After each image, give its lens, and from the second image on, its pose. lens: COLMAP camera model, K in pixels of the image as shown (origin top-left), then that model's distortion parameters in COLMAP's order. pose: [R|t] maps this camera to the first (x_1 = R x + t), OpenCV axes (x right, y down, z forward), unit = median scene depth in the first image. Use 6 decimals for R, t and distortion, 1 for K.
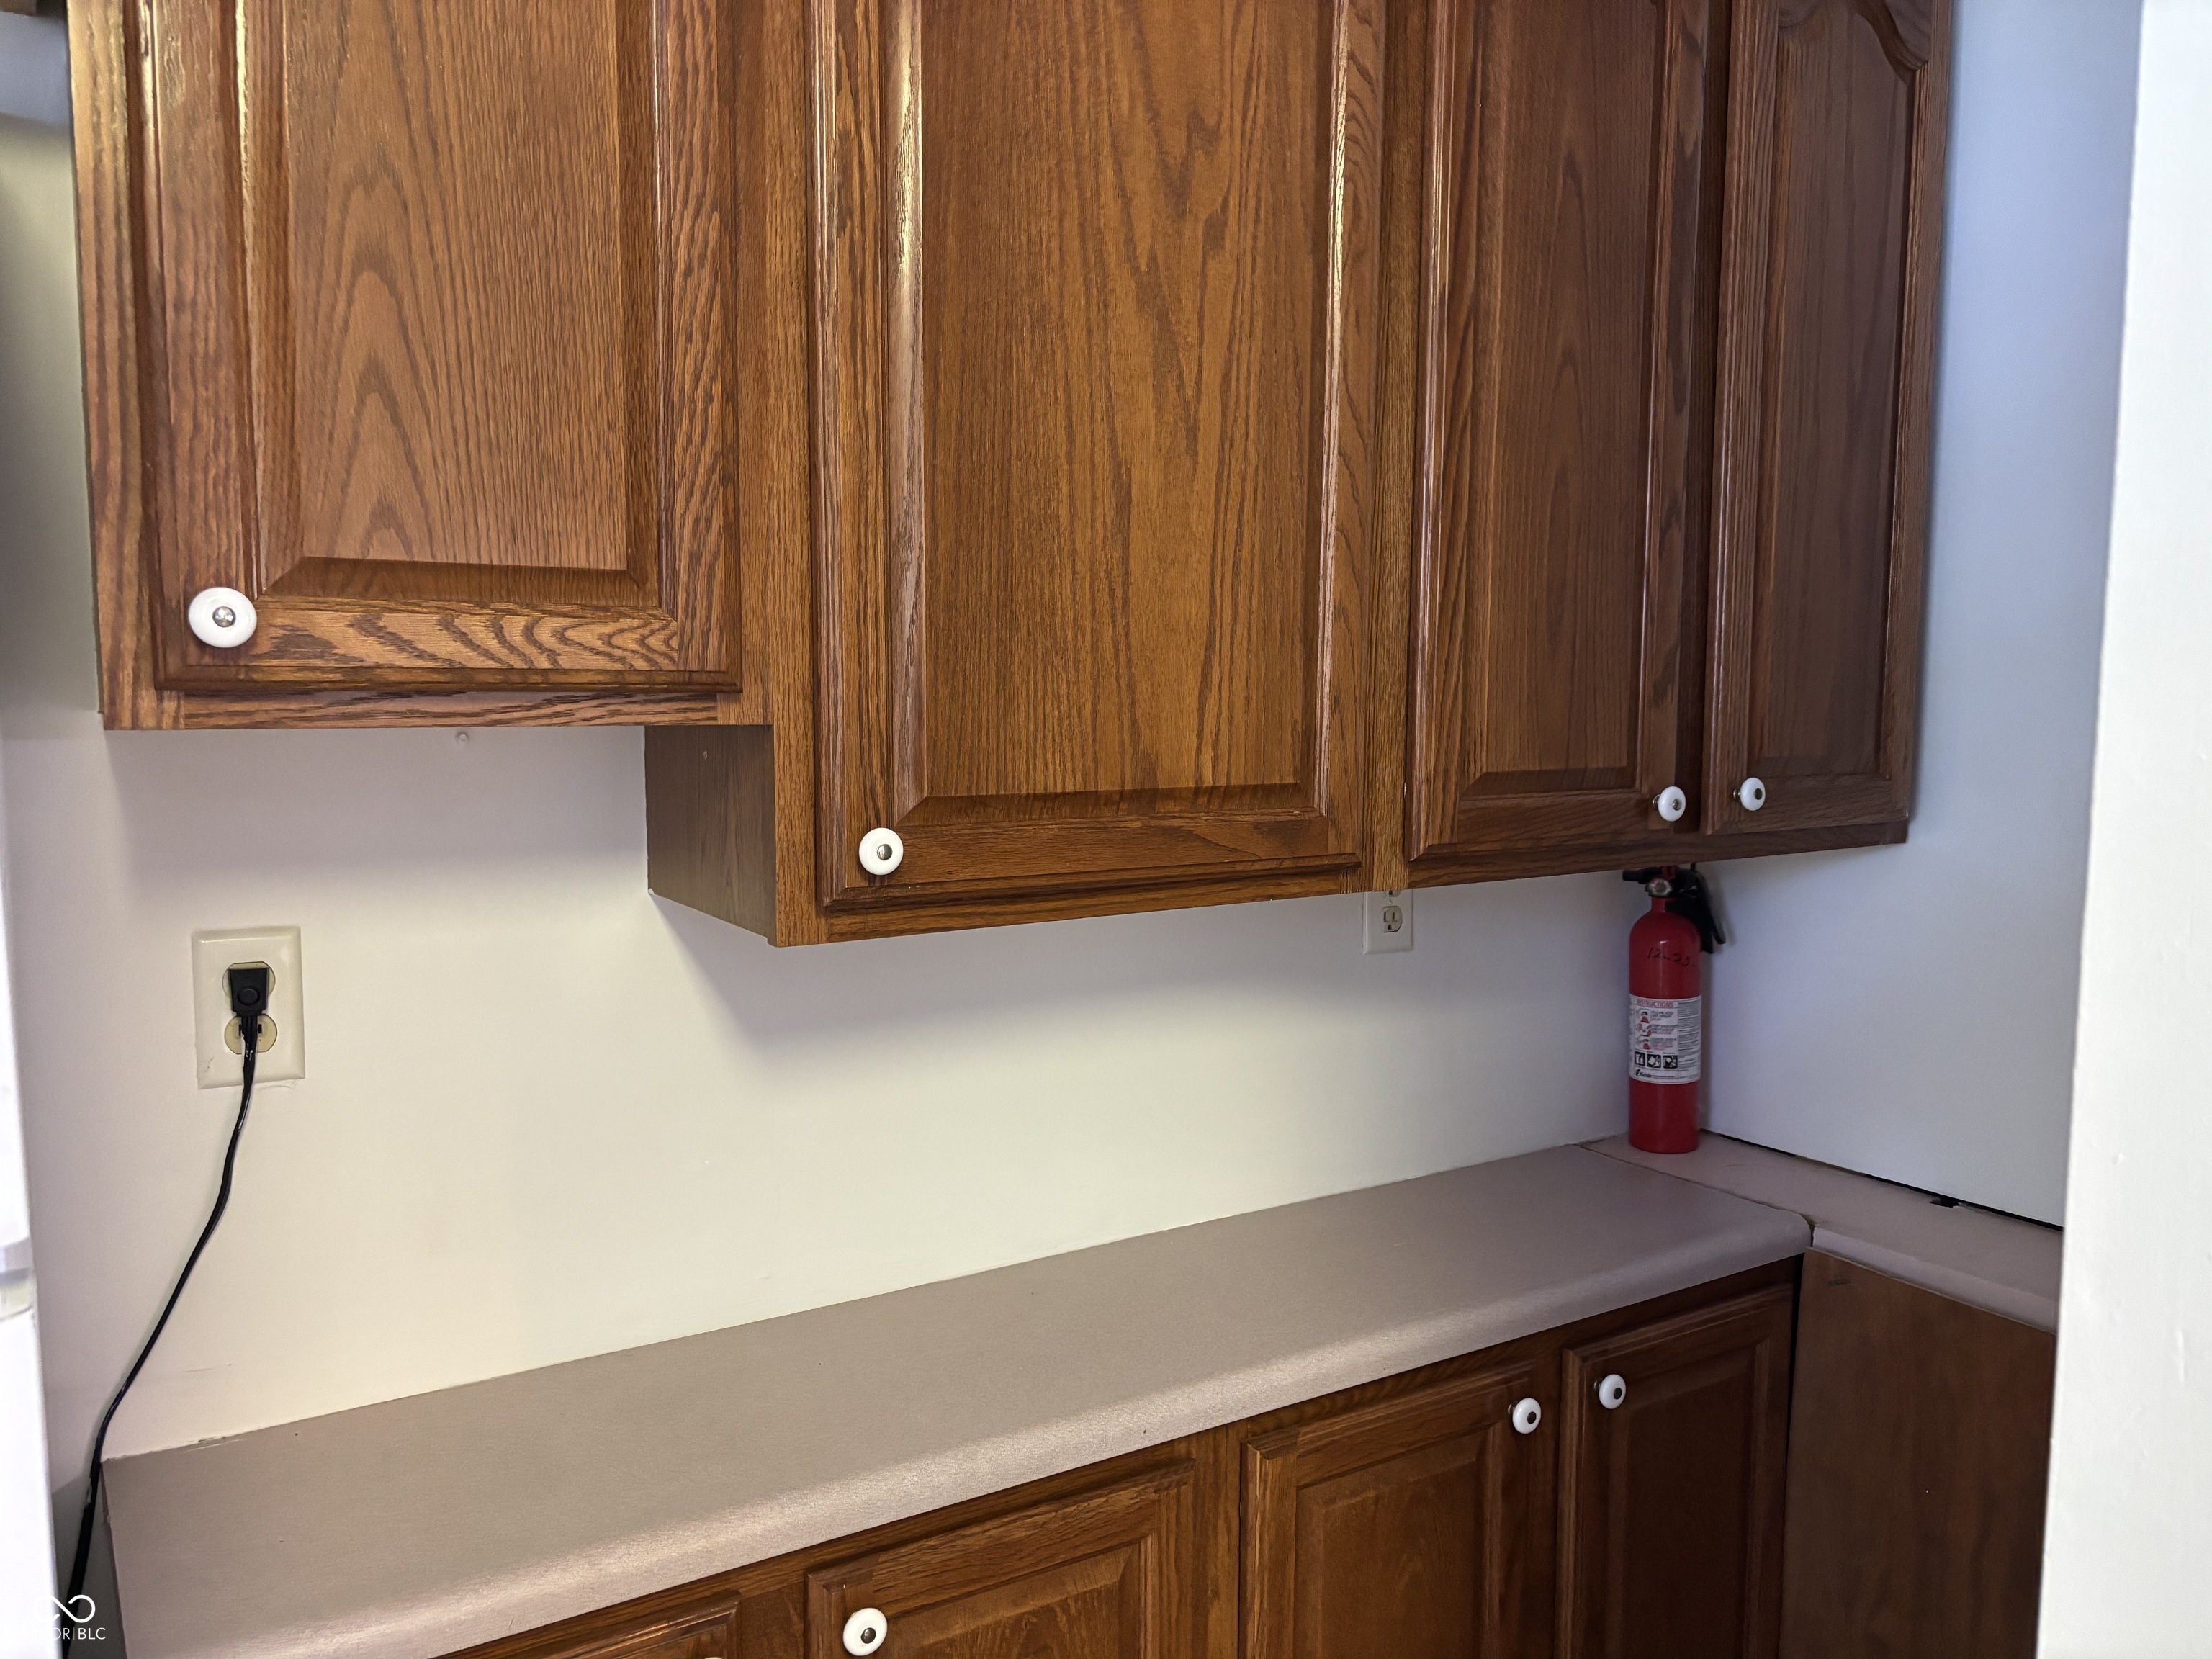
lens RADIAL K [[1652.8, 0, 1134.4], [0, 1652.8, 834.6], [0, 0, 1]] dist [0.034337, -0.041874]
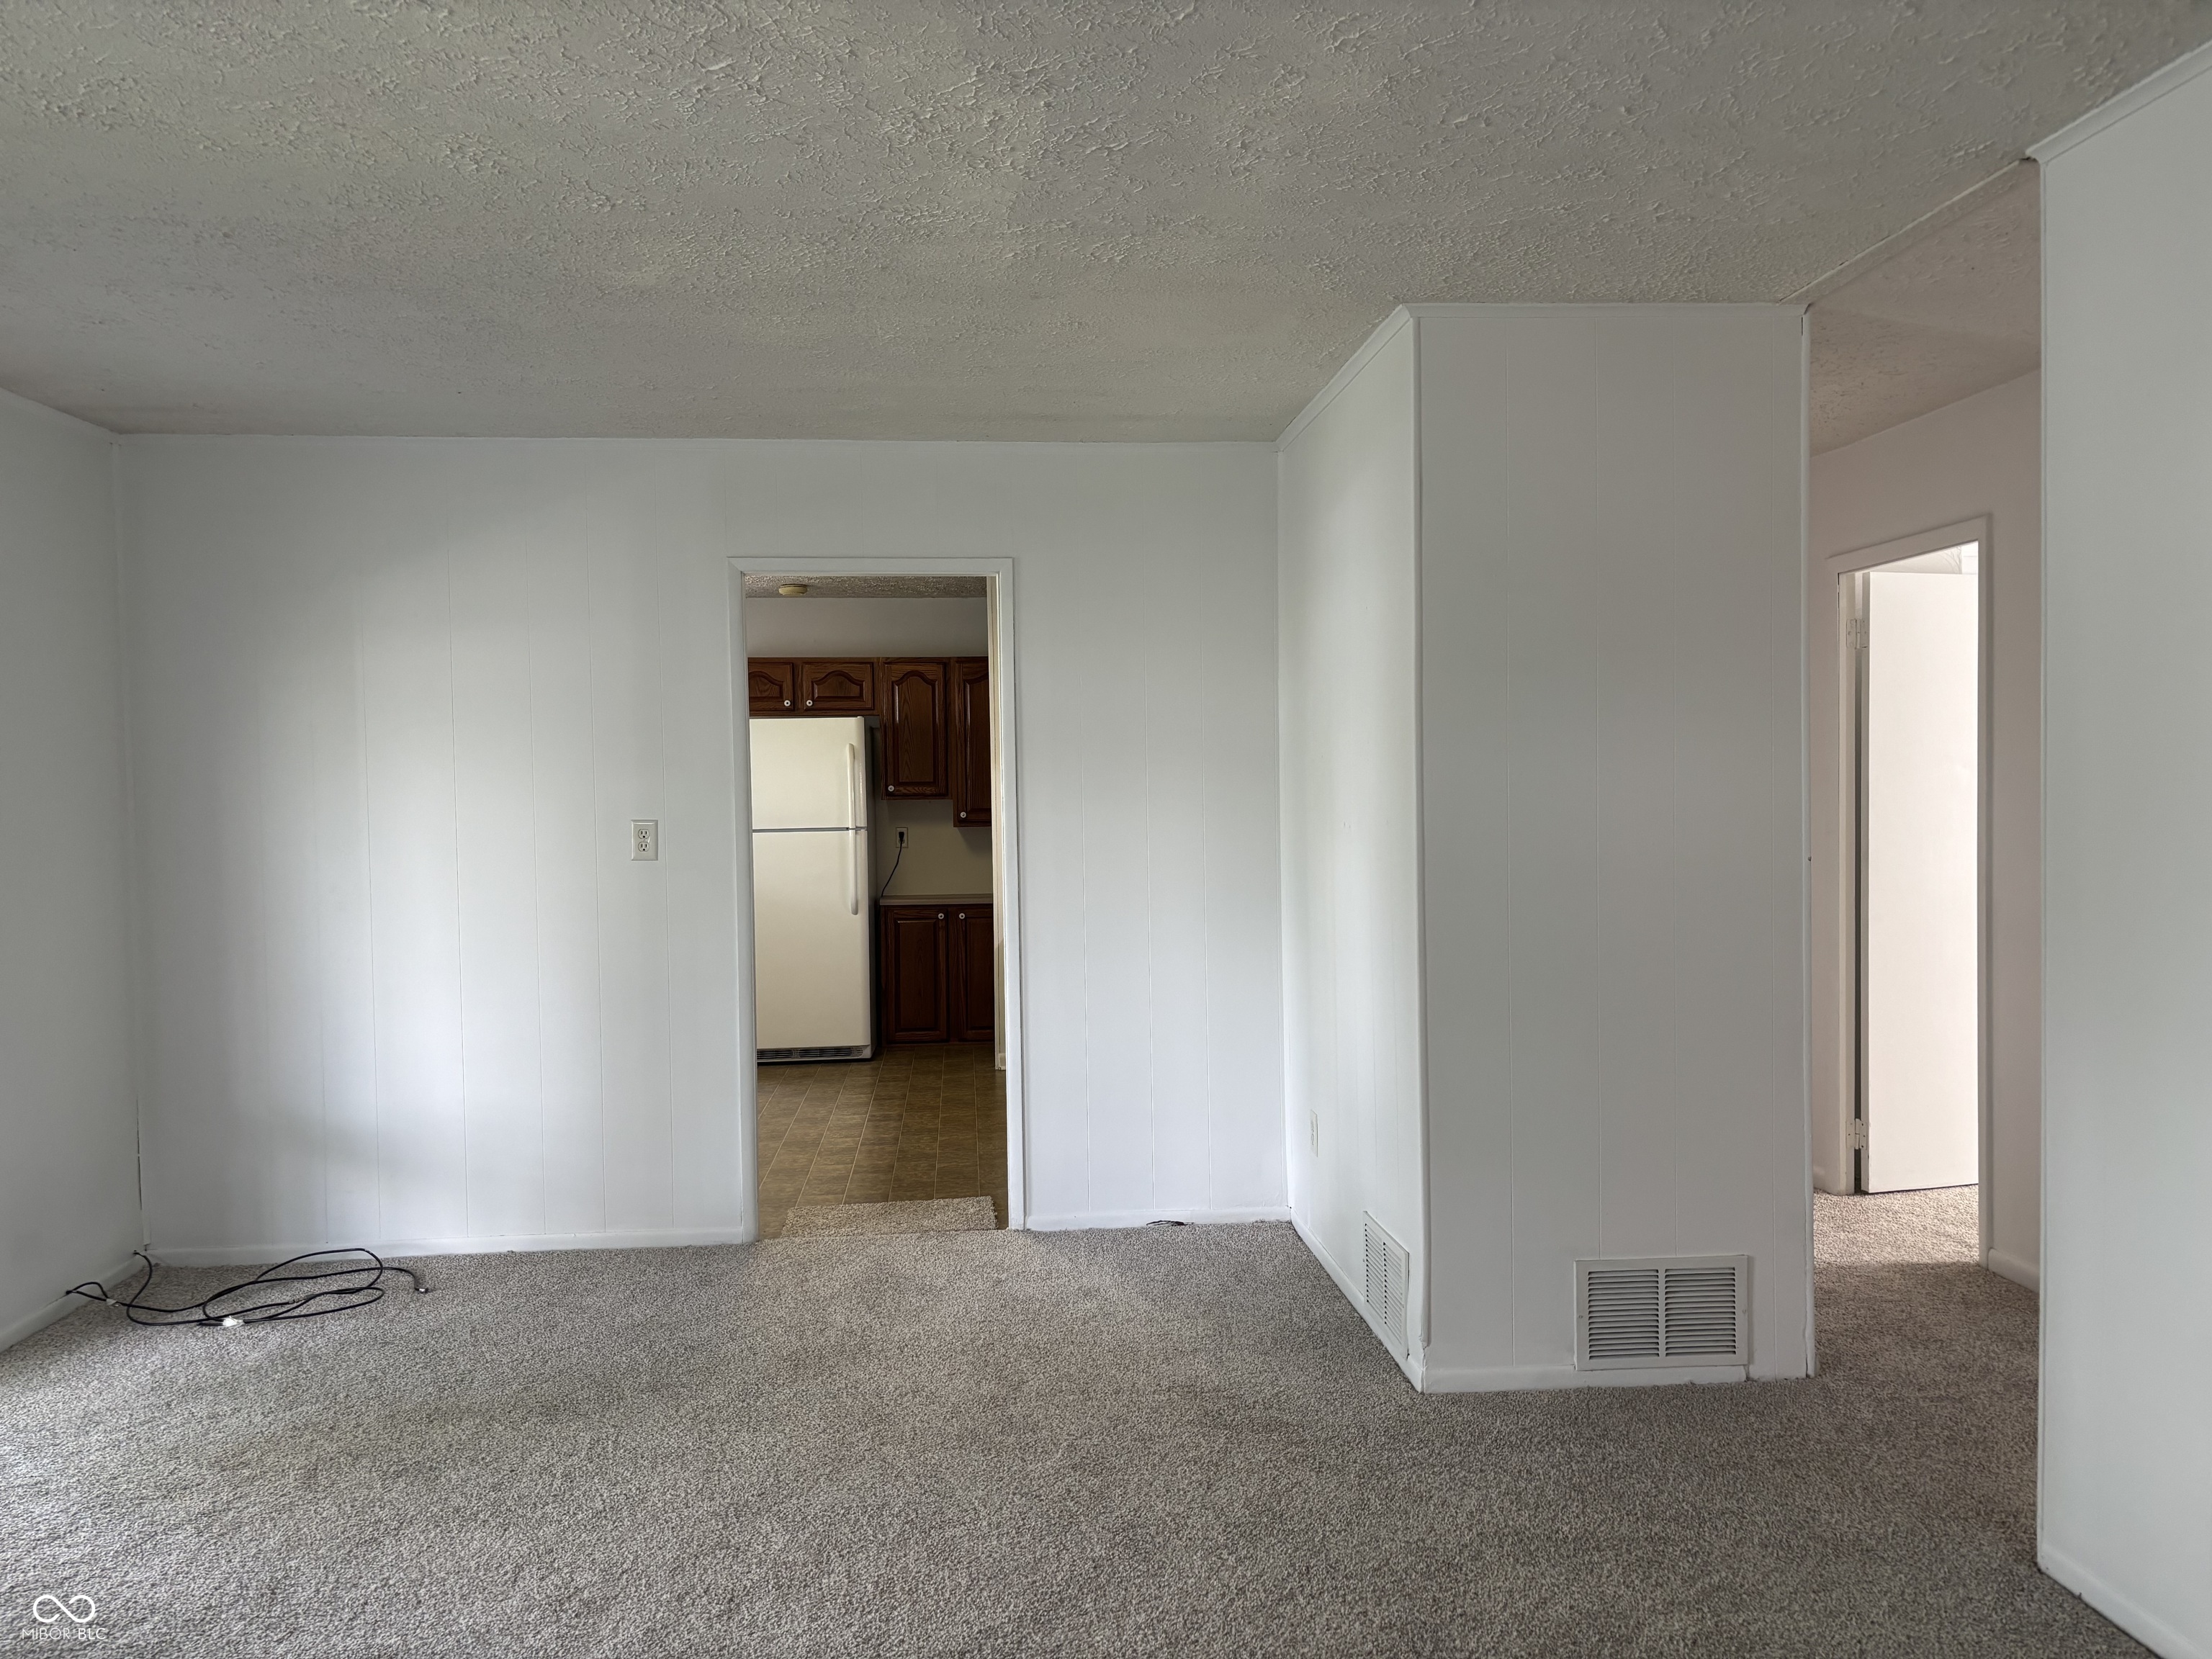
lens RADIAL K [[1652.8, 0, 1107.7], [0, 1652.8, 832.0], [0, 0, 1]] dist [0.034337, -0.041874]
pose [[0.880080, 0.000467, -0.474825, 5.050655], [-0.031484, 0.997856, -0.057374, 0.626682], [0.473780, 0.065443, 0.878208, -6.743113]]
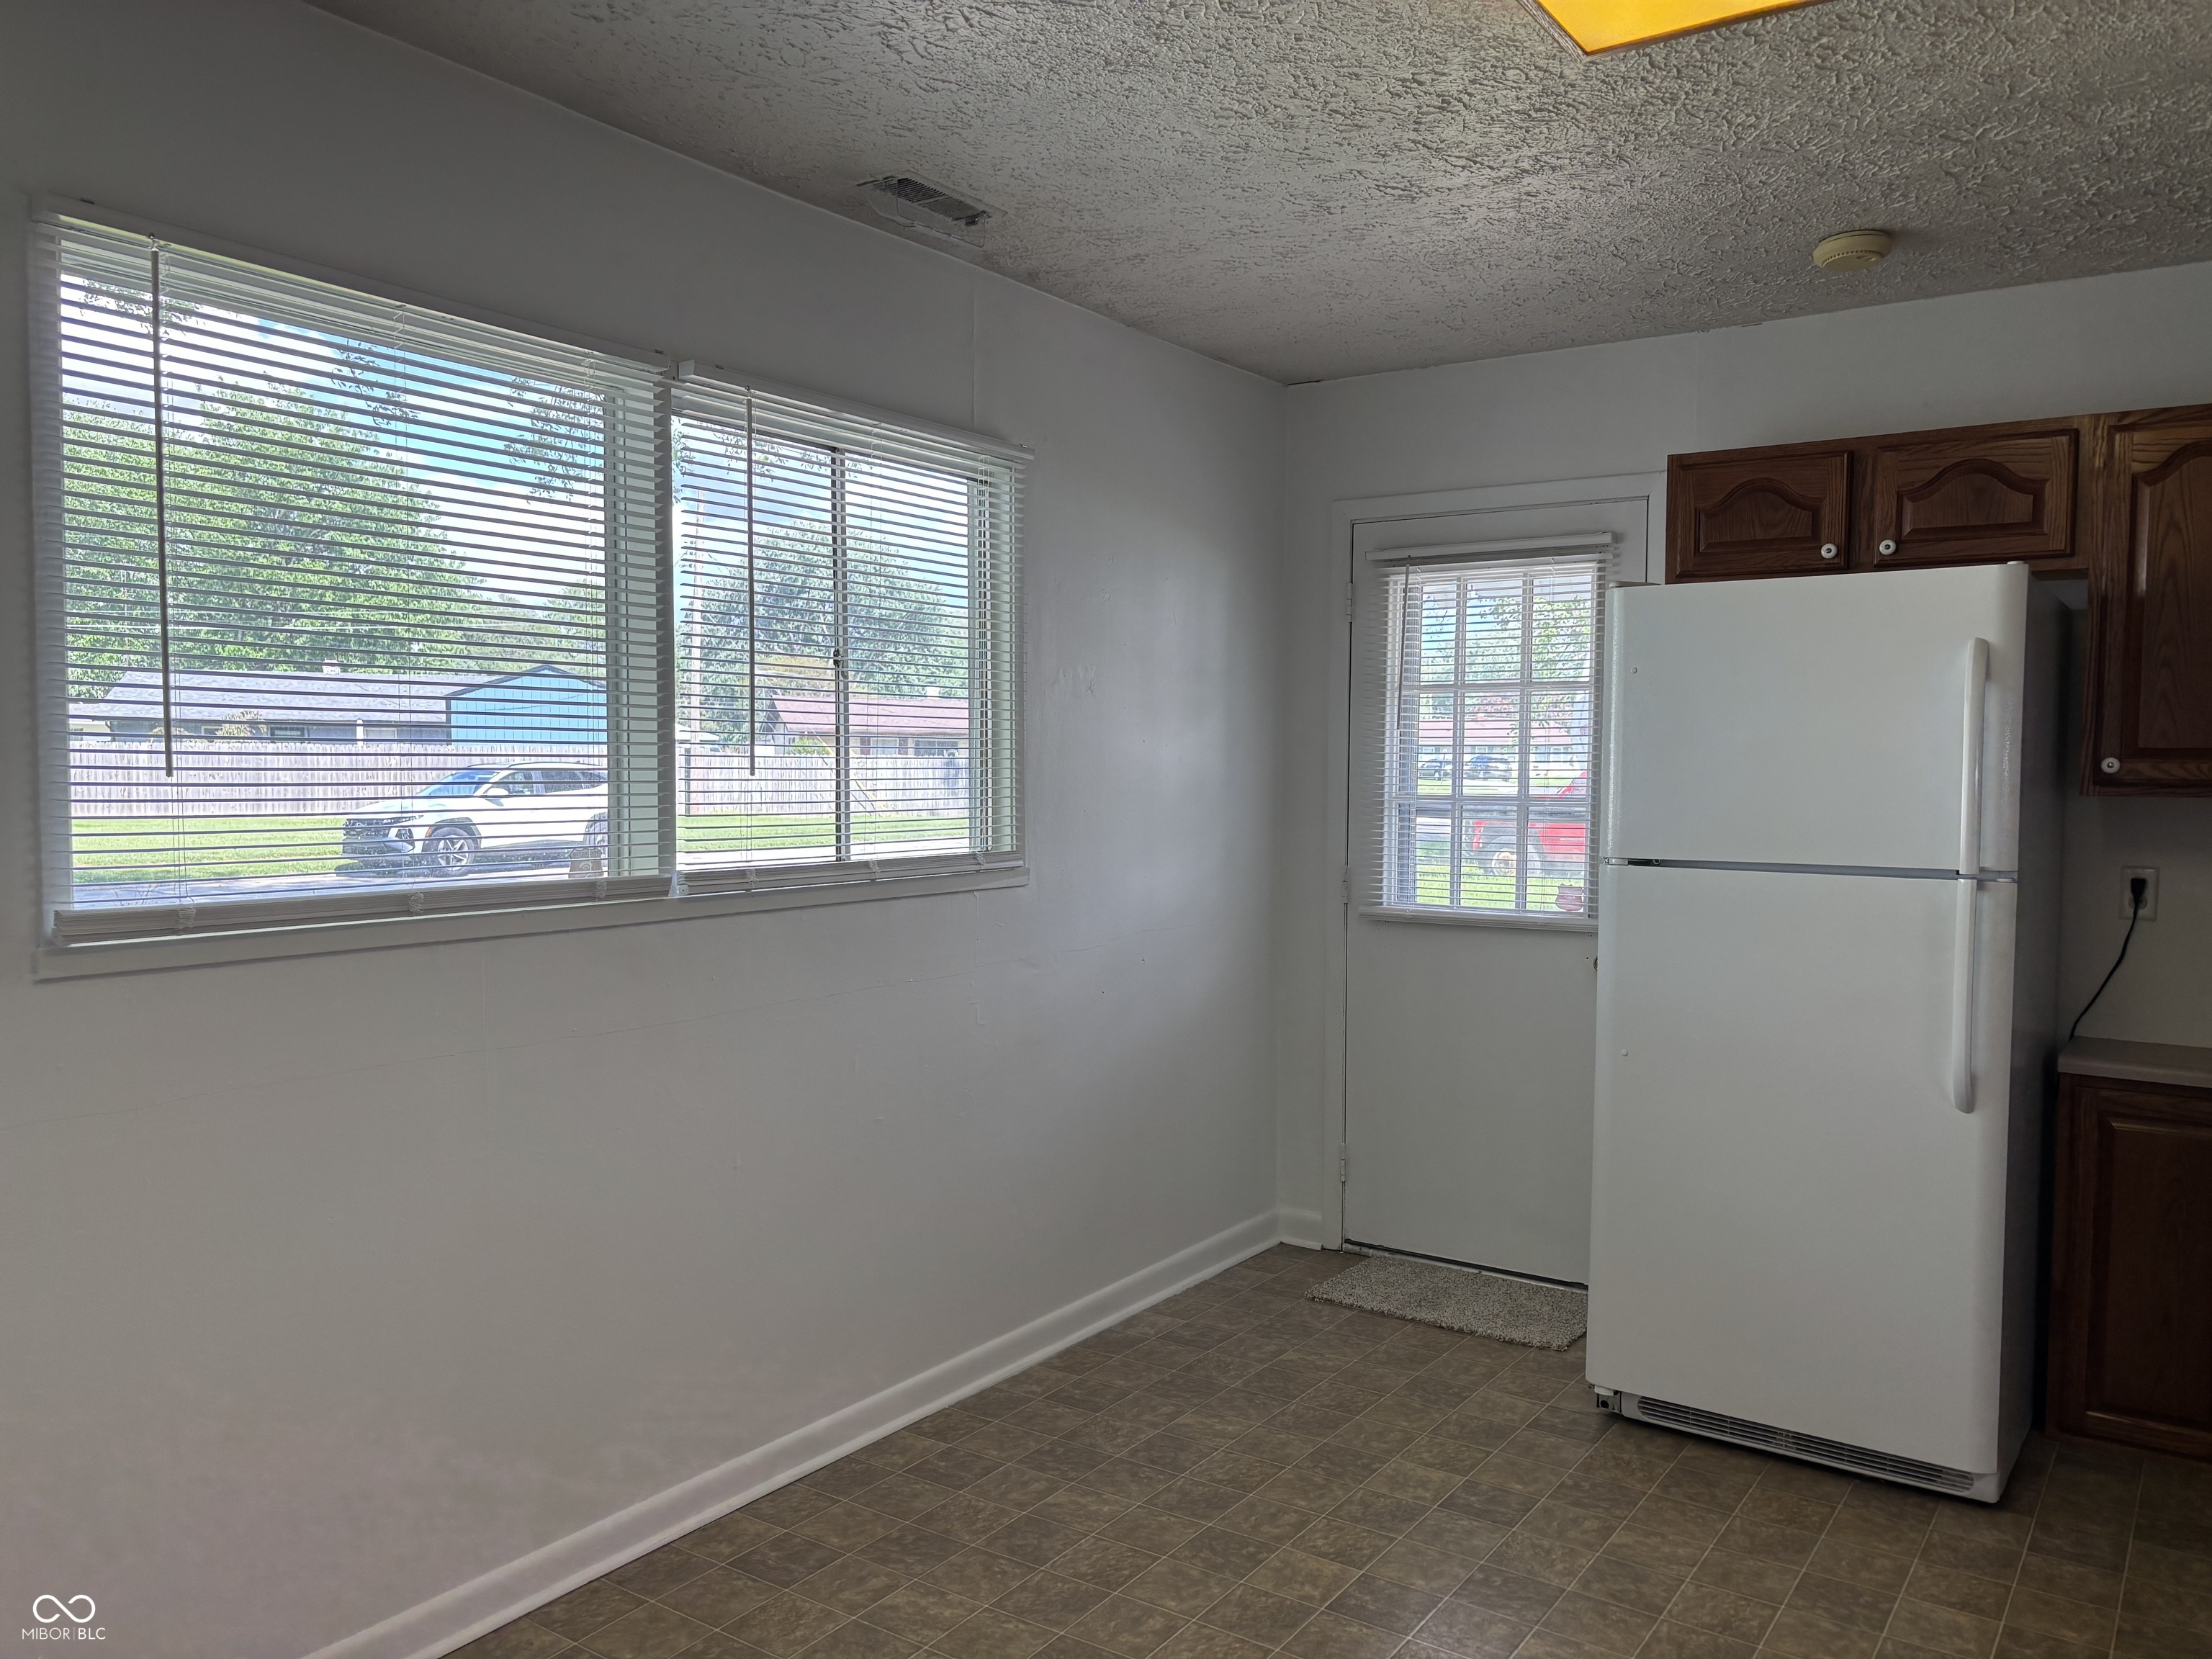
lens RADIAL K [[1652.8, 0, 1111.9], [0, 1652.8, 844.6], [0, 0, 1]] dist [0.034337, -0.041874]
pose [[0.370482, 0.050167, -0.927484, 1.977176], [-0.096182, 0.995244, 0.015413, 0.193714], [0.923846, 0.083497, 0.373546, -2.316292]]
